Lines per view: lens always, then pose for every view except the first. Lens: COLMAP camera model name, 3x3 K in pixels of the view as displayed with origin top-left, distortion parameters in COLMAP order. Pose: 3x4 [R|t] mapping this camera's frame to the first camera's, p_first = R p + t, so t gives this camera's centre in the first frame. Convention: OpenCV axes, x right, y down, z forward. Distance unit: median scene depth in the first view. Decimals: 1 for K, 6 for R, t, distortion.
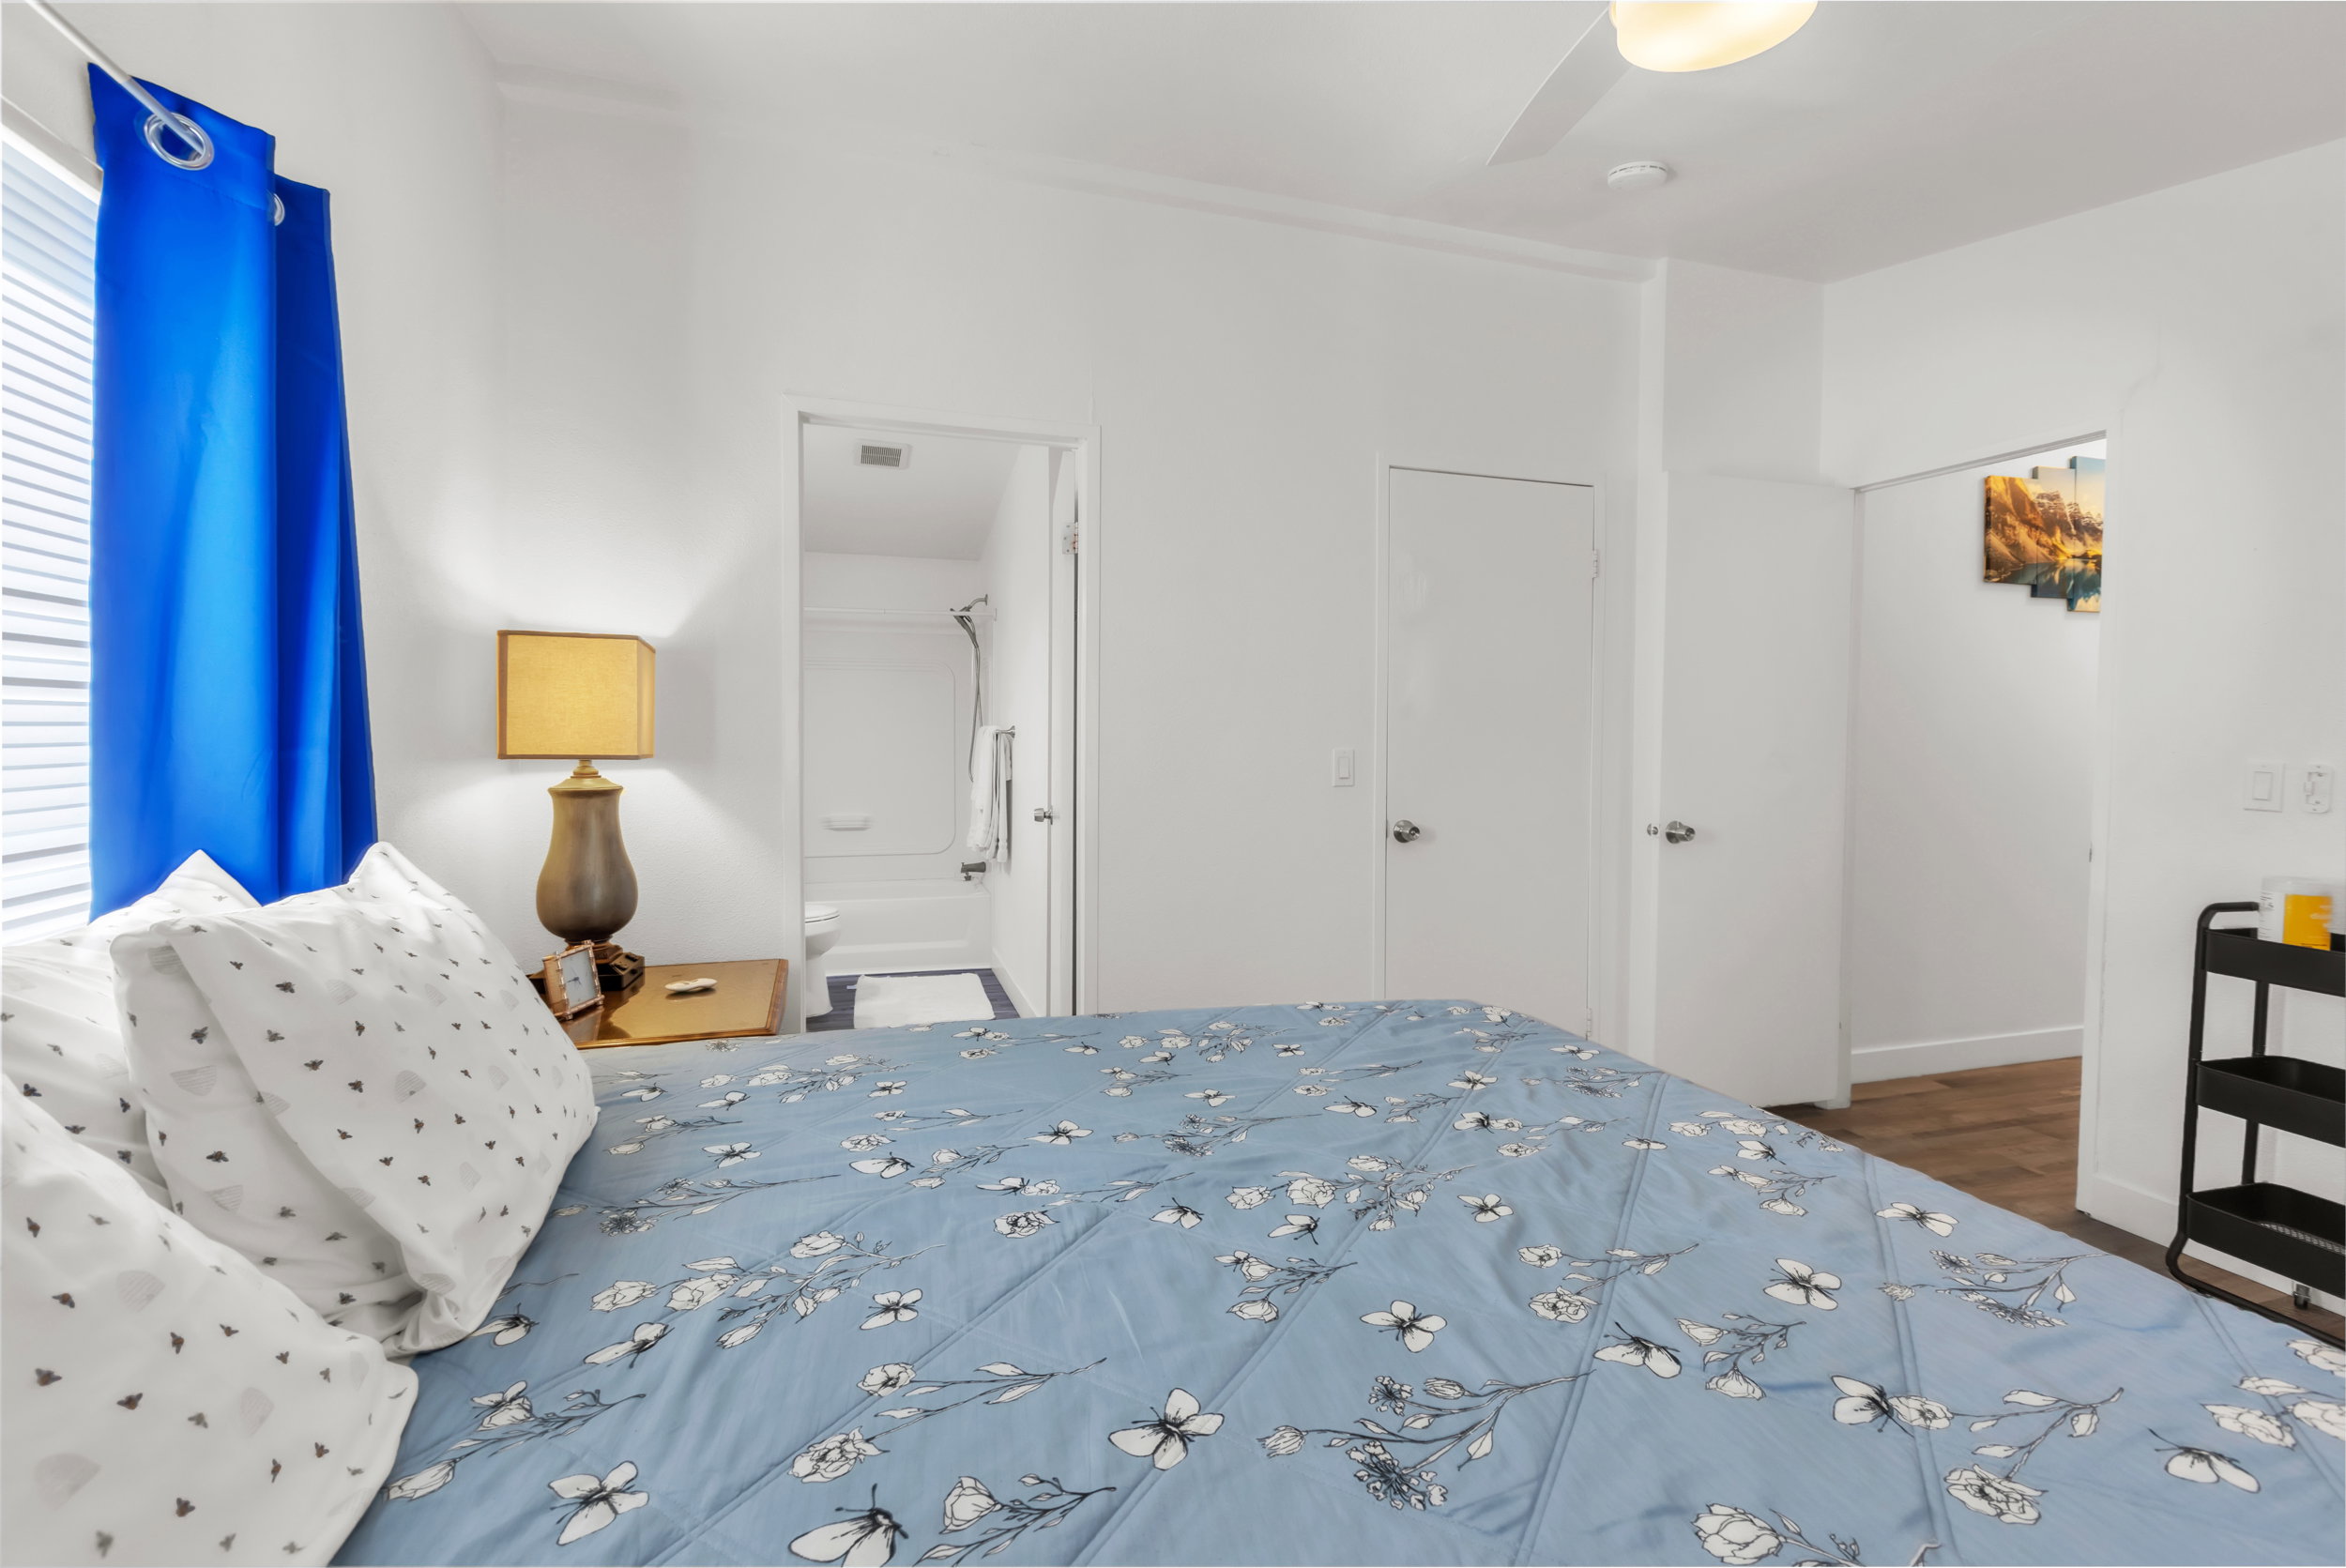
lens RADIAL K [[1044.3, 0, 1170.7], [0, 1044.3, 777.9], [0, 0, 1]] dist [0.000196, -0.000577]
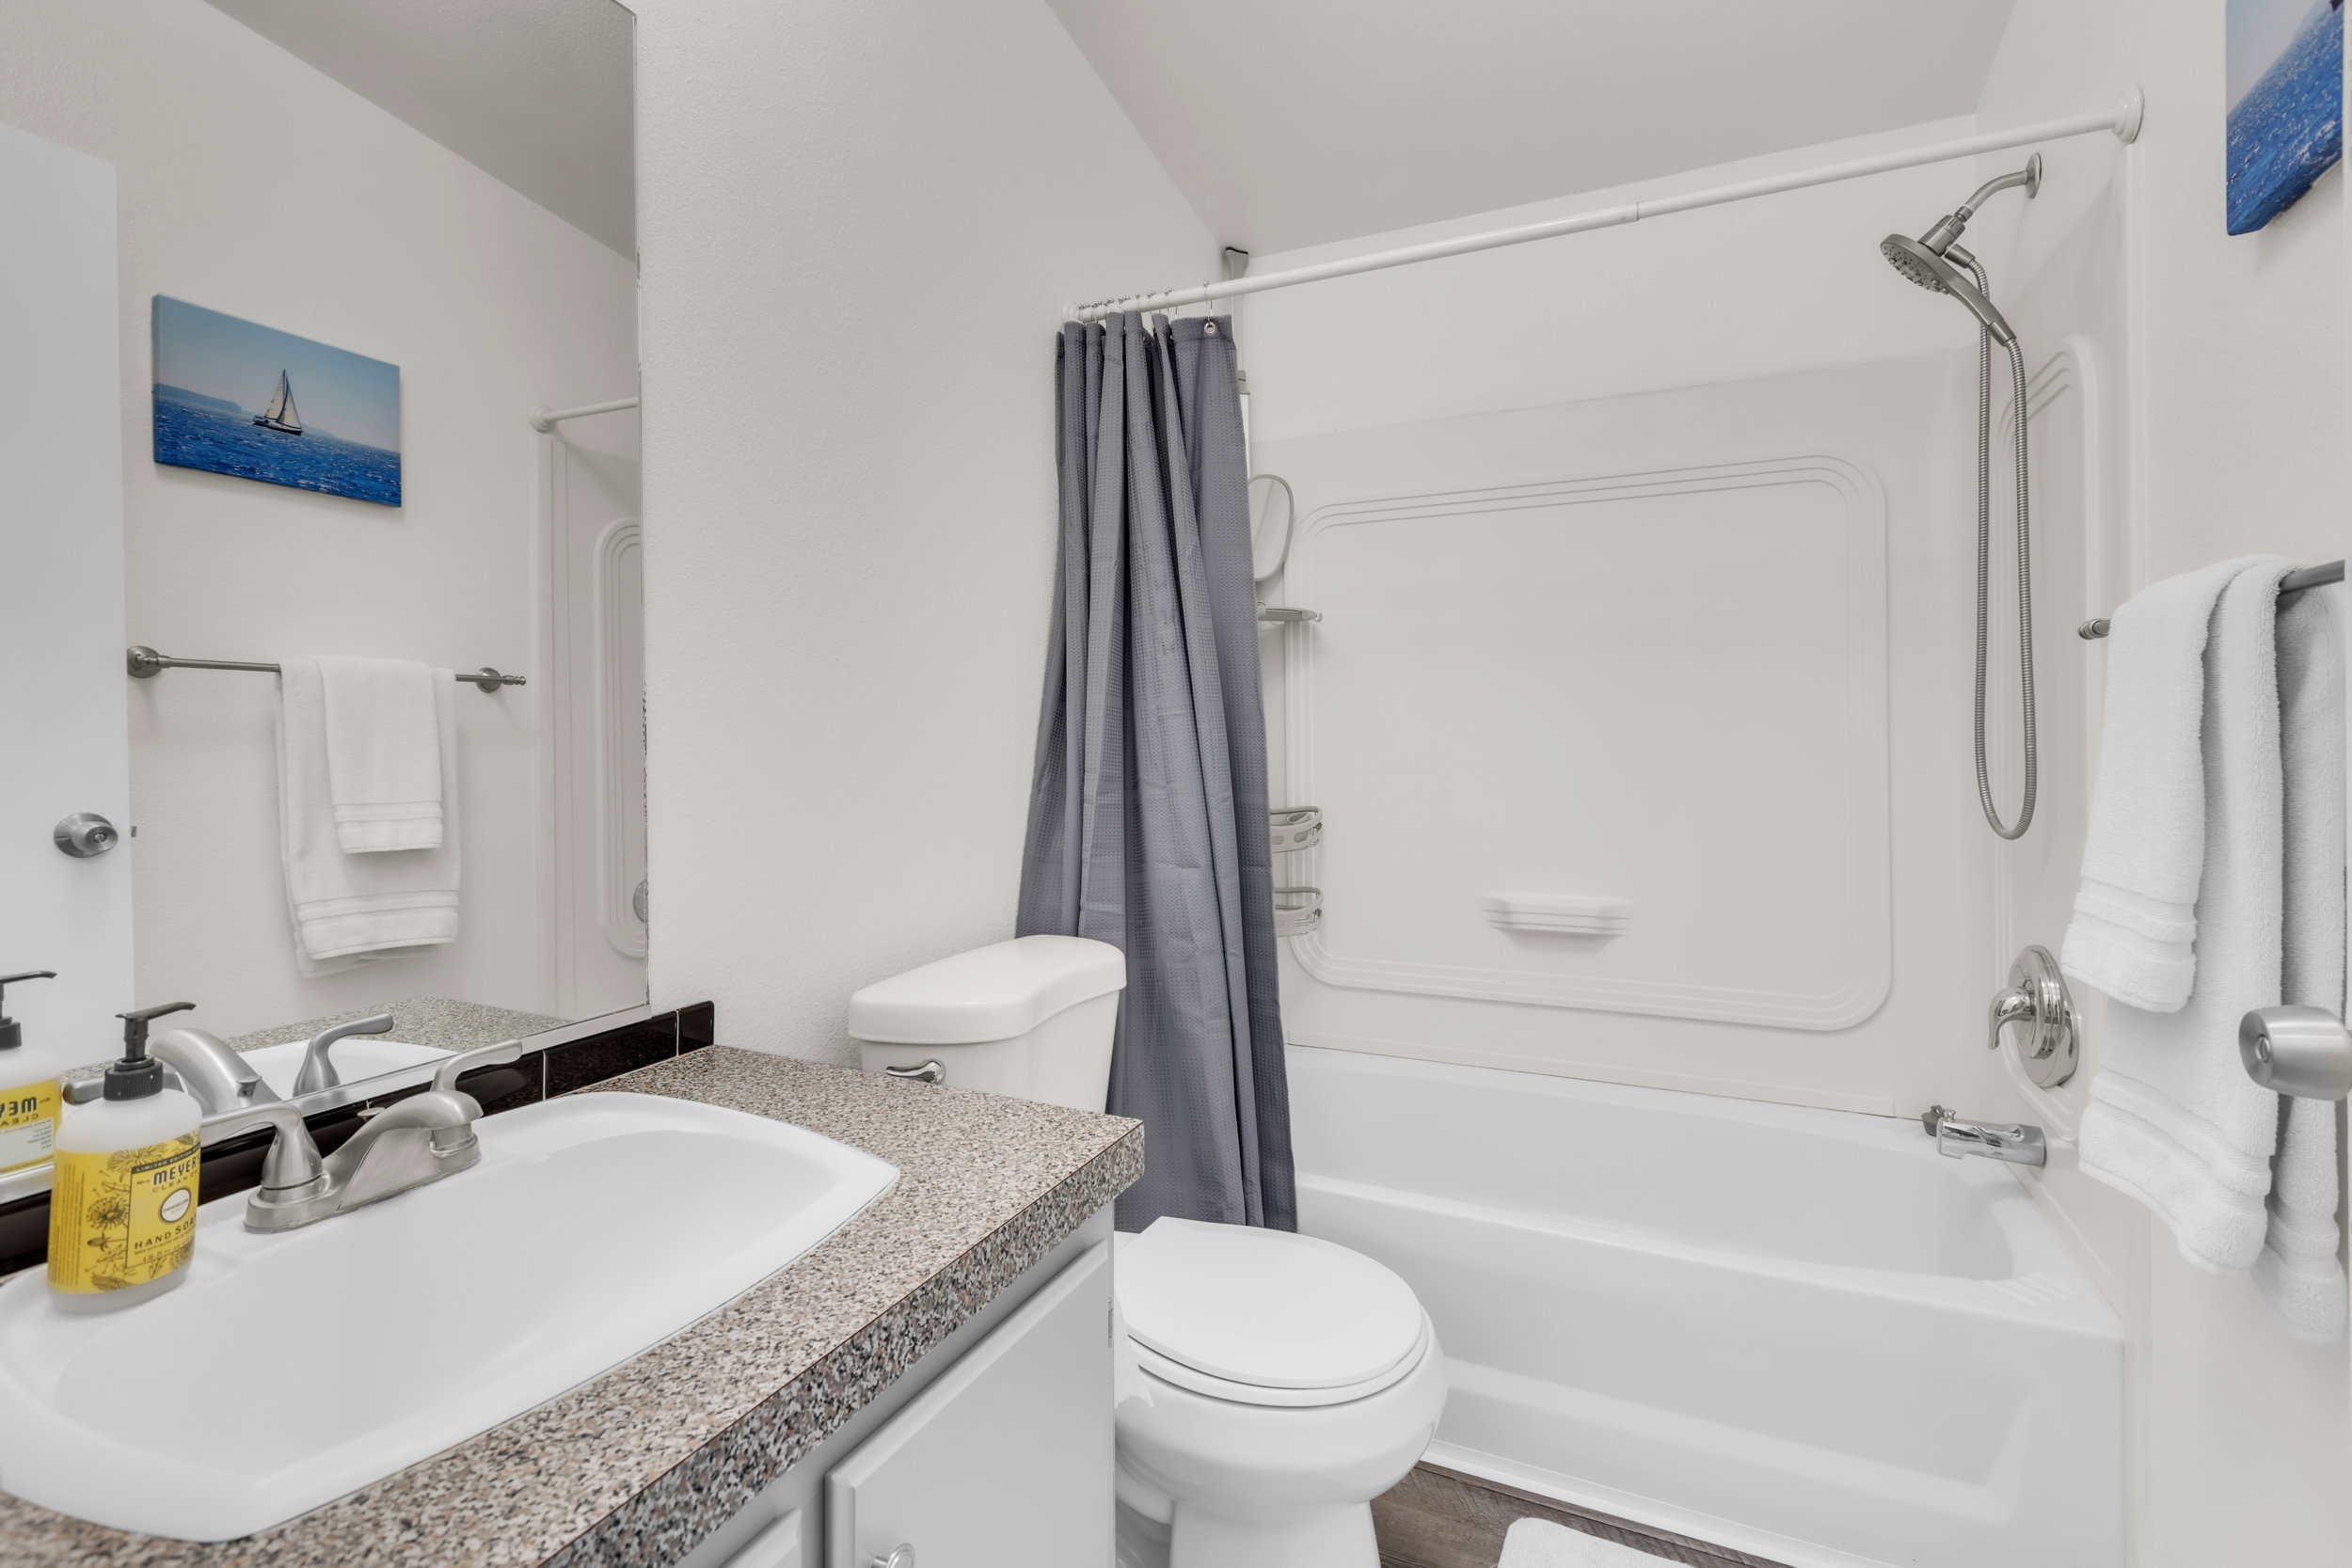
lens RADIAL K [[1046.9, 0, 1178.2], [0, 1046.9, 724.5], [0, 0, 1]] dist [0.000196, -0.000577]
pose [[0.750261, -0.018948, -0.660871, -0.048538], [-0.012171, 0.999024, -0.042460, -0.002593], [0.661030, 0.039900, 0.749298, 0.188297]]
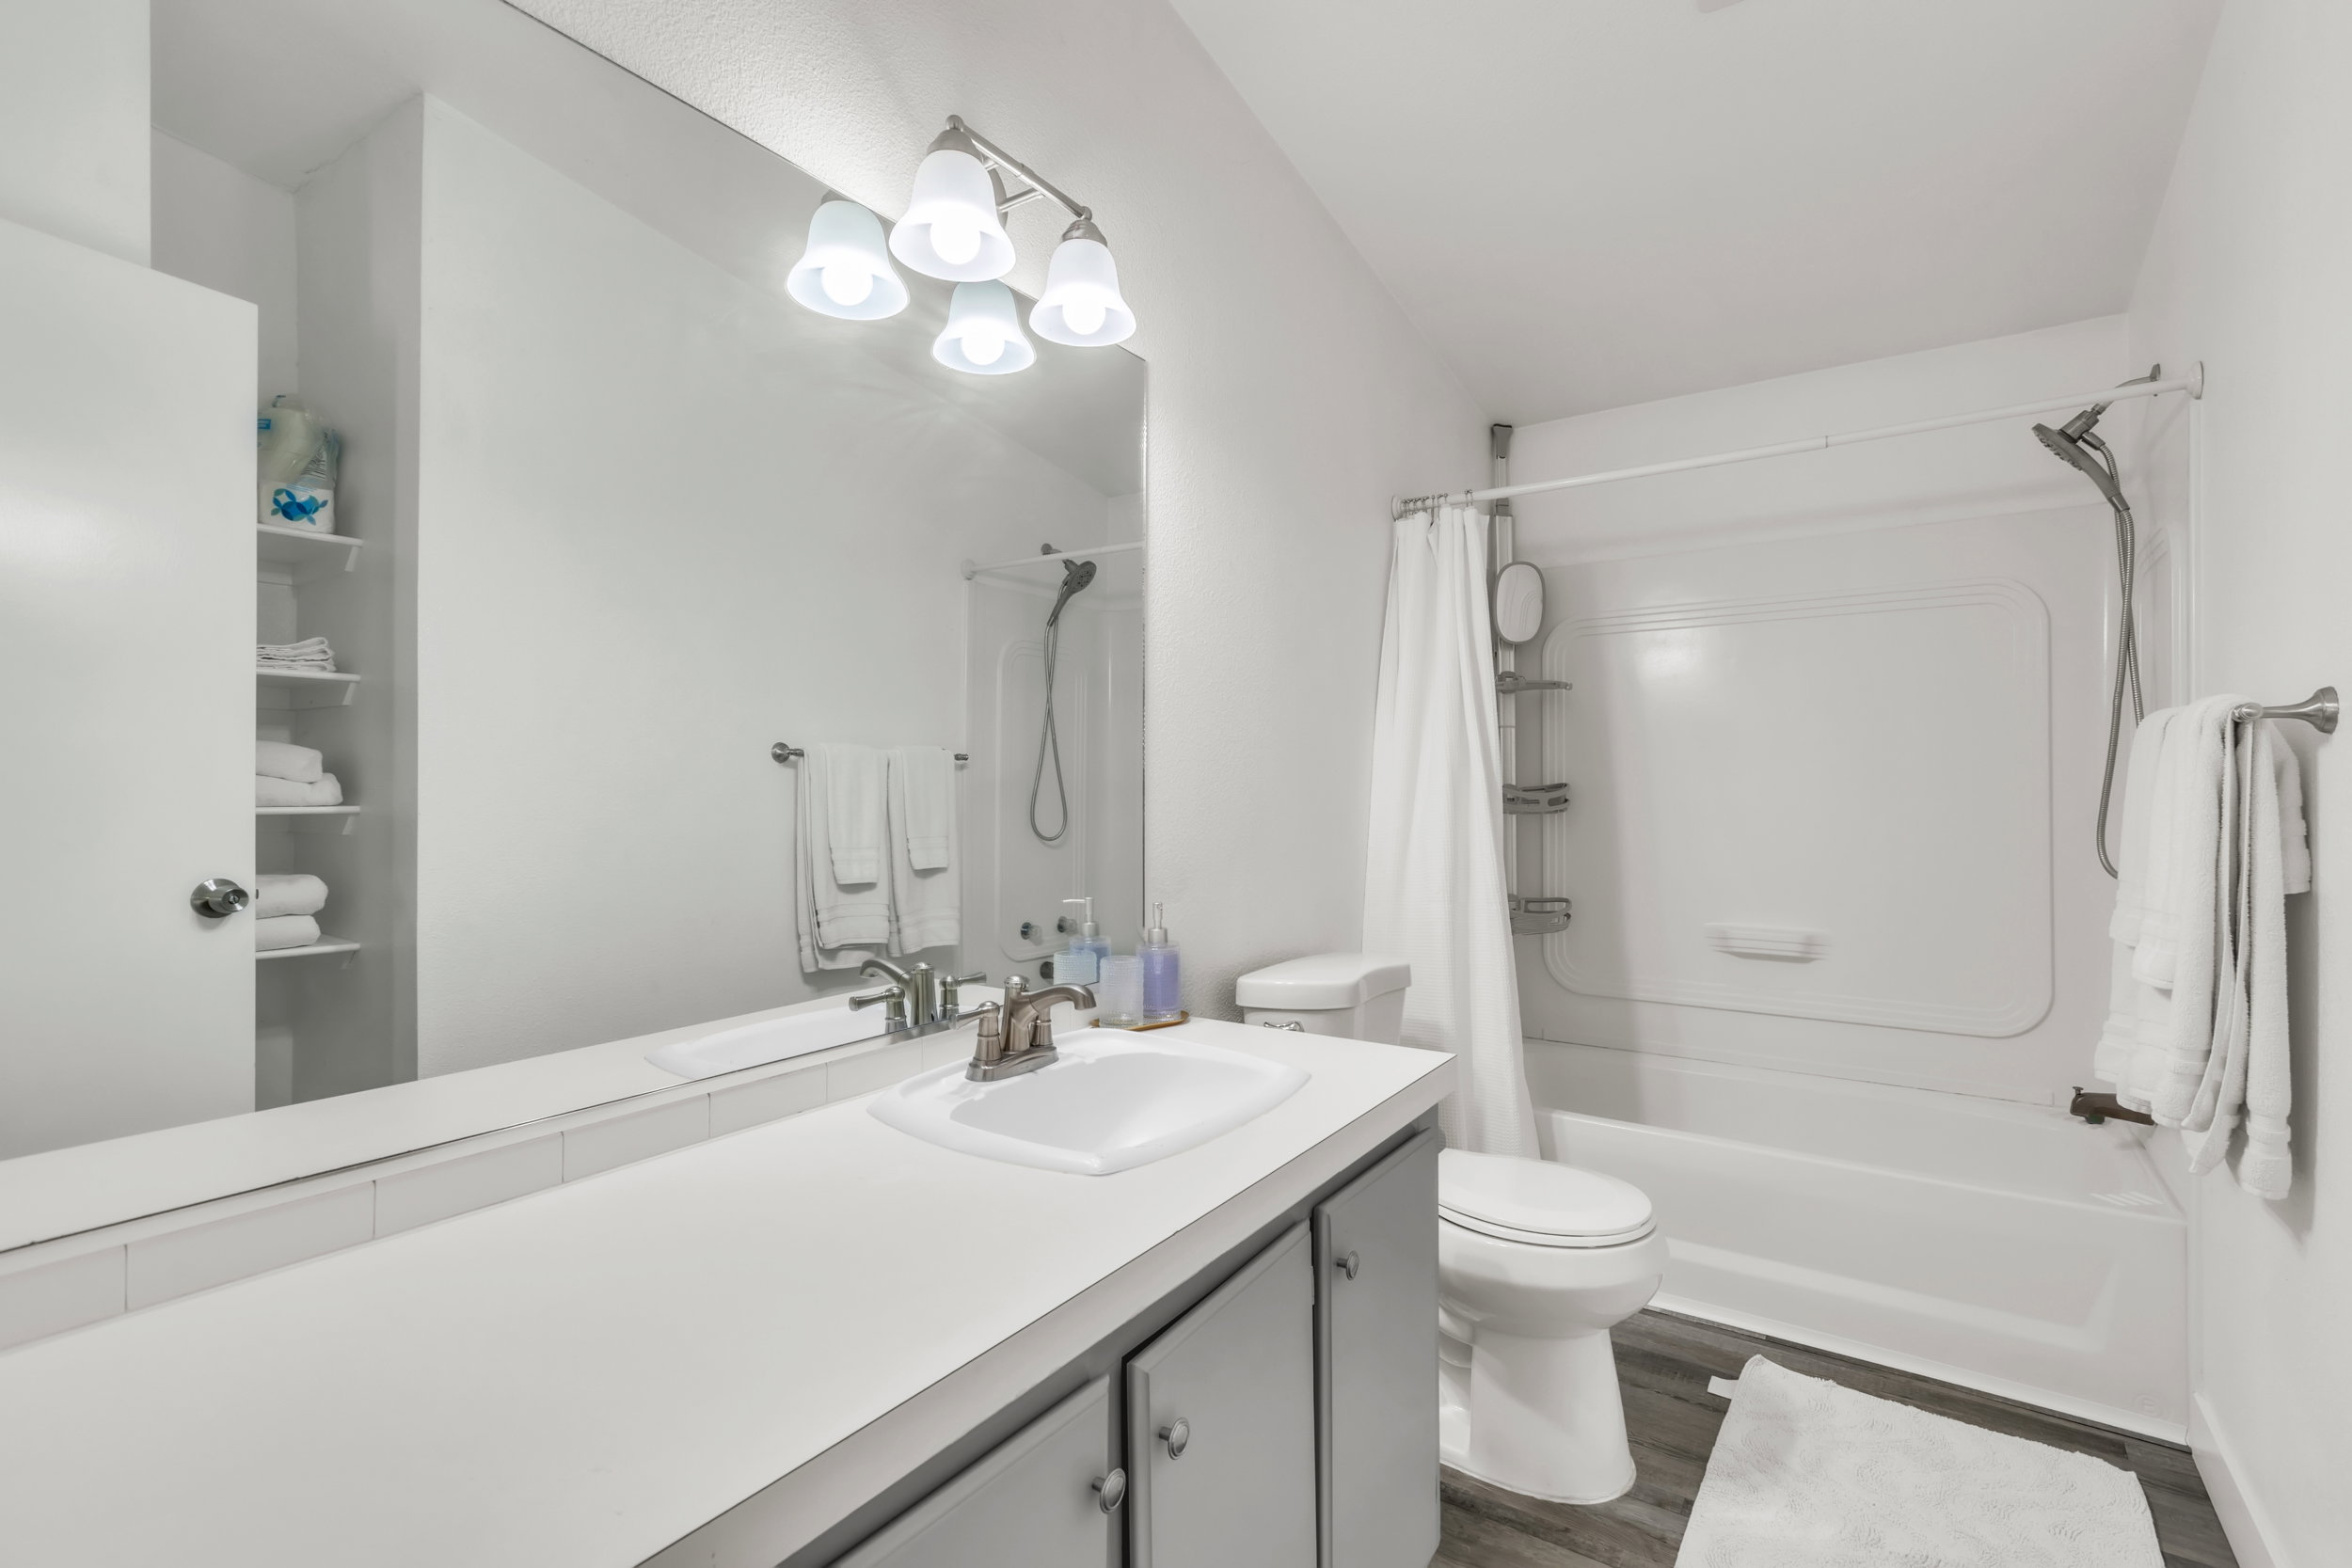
lens RADIAL K [[1046.9, 0, 1173.0], [0, 1046.9, 780.1], [0, 0, 1]] dist [0.000196, -0.000577]
pose [[0.610493, -0.016244, -0.791855, -0.028687], [-0.018083, 0.999243, -0.034440, -0.003073], [0.791815, 0.035345, 0.609737, 0.147749]]
